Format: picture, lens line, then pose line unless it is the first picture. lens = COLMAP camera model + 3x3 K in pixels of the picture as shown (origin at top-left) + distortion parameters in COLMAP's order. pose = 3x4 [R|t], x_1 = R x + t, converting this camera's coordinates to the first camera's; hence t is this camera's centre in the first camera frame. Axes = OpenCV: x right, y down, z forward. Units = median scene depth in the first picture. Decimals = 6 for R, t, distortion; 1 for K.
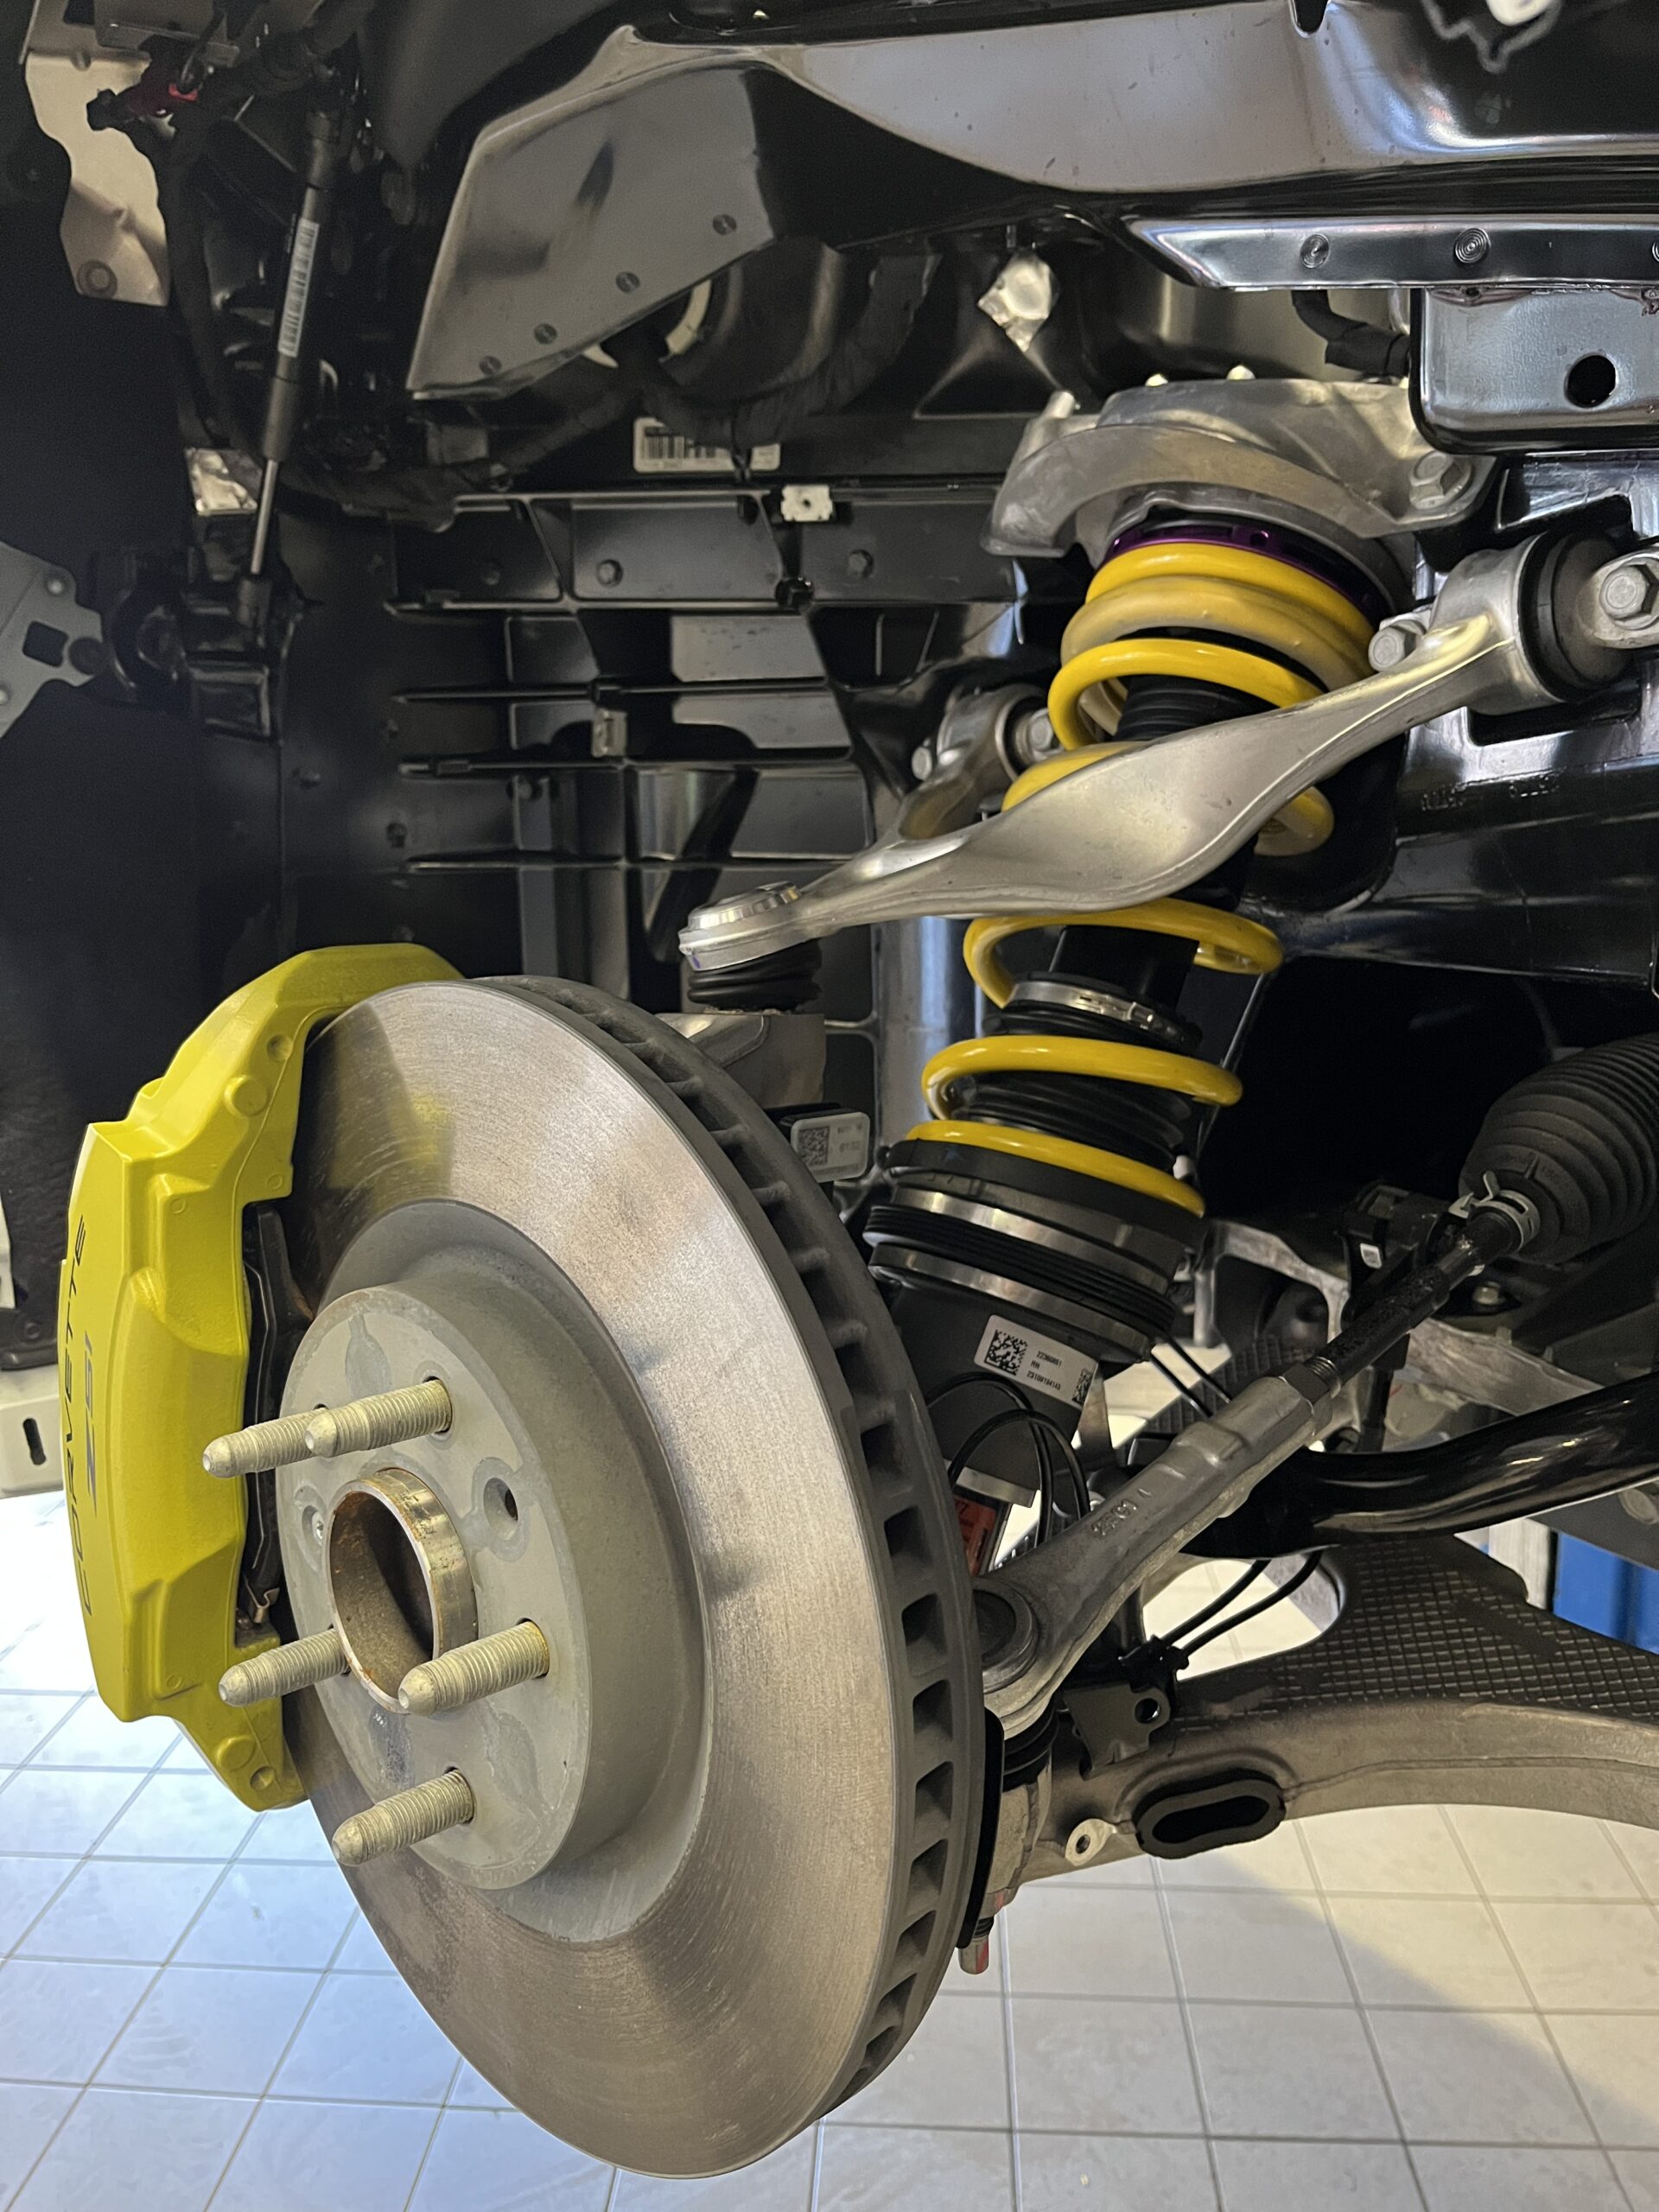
lens RADIAL K [[1686.1, 0, 829.5], [0, 1686.1, 1106.0], [0, 0, 1]] dist [0.033513, -0.051051]
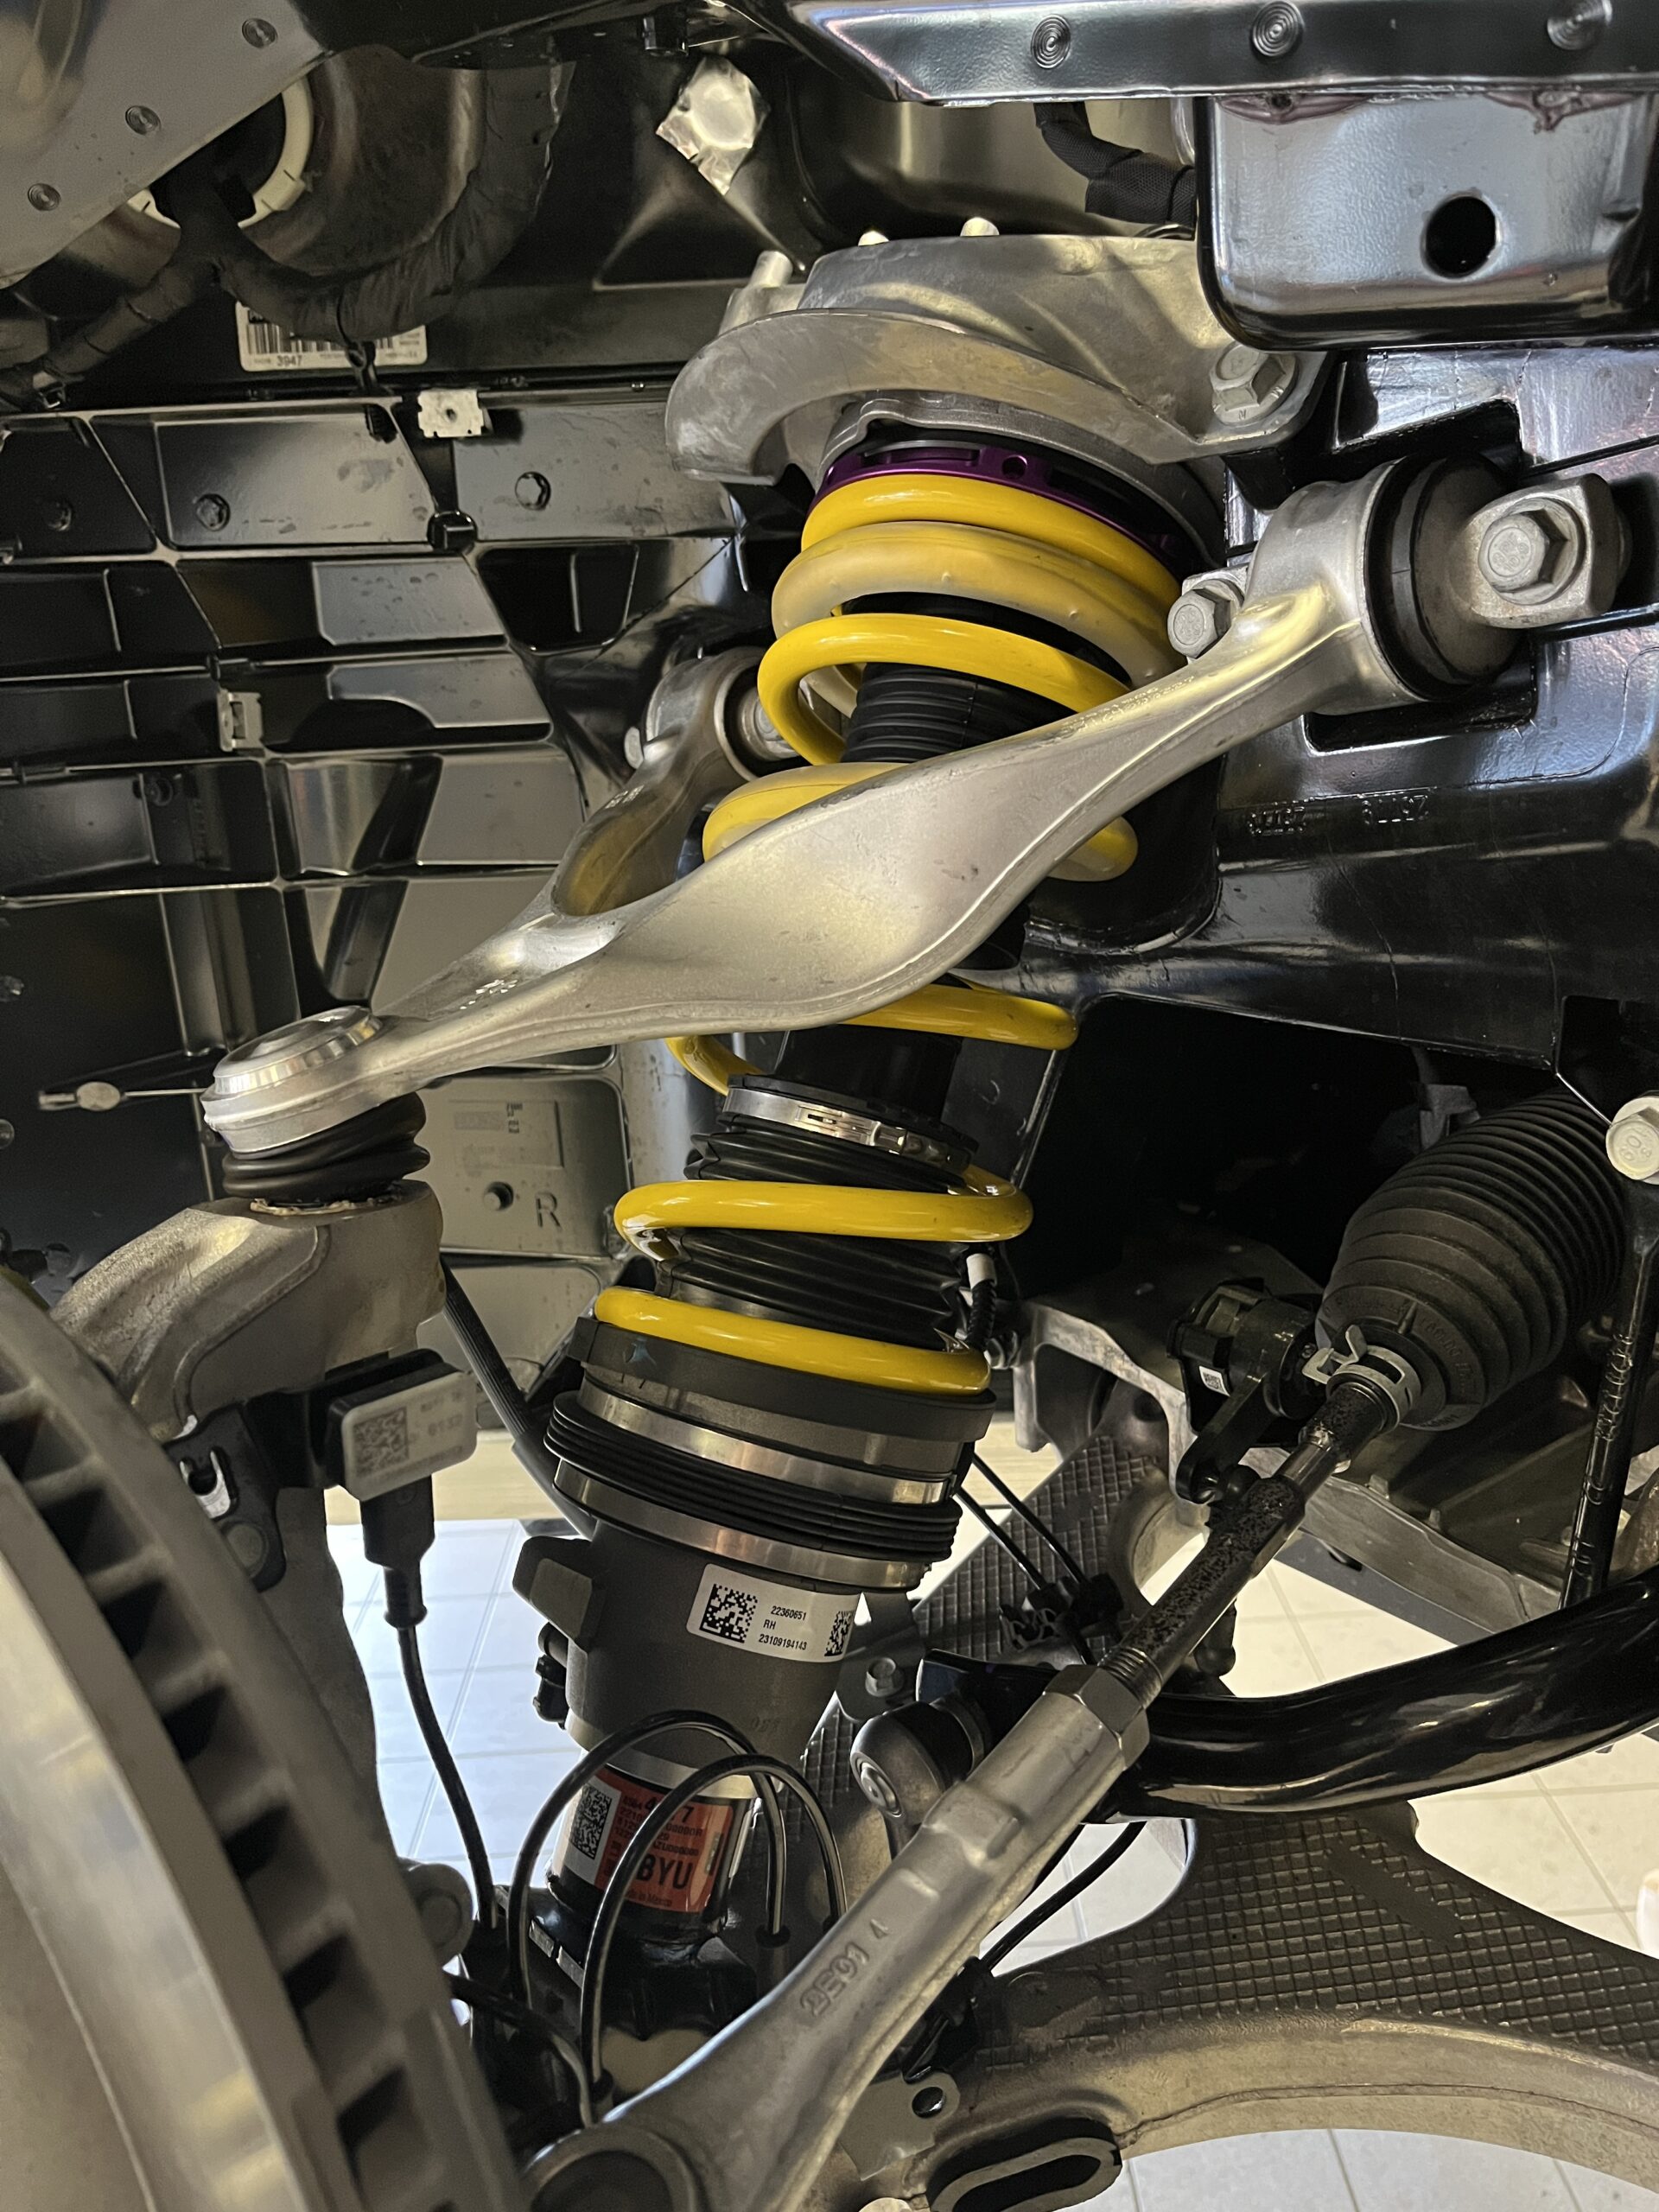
lens RADIAL K [[1645.9, 0, 856.9], [0, 1645.9, 1106.2], [0, 0, 1]] dist [0.046004, -0.075709]
pose [[0.995401, -0.066694, 0.068761, 0.122390], [0.060049, 0.993707, 0.094559, -0.137378], [-0.074635, -0.089995, 0.993142, 0.285583]]
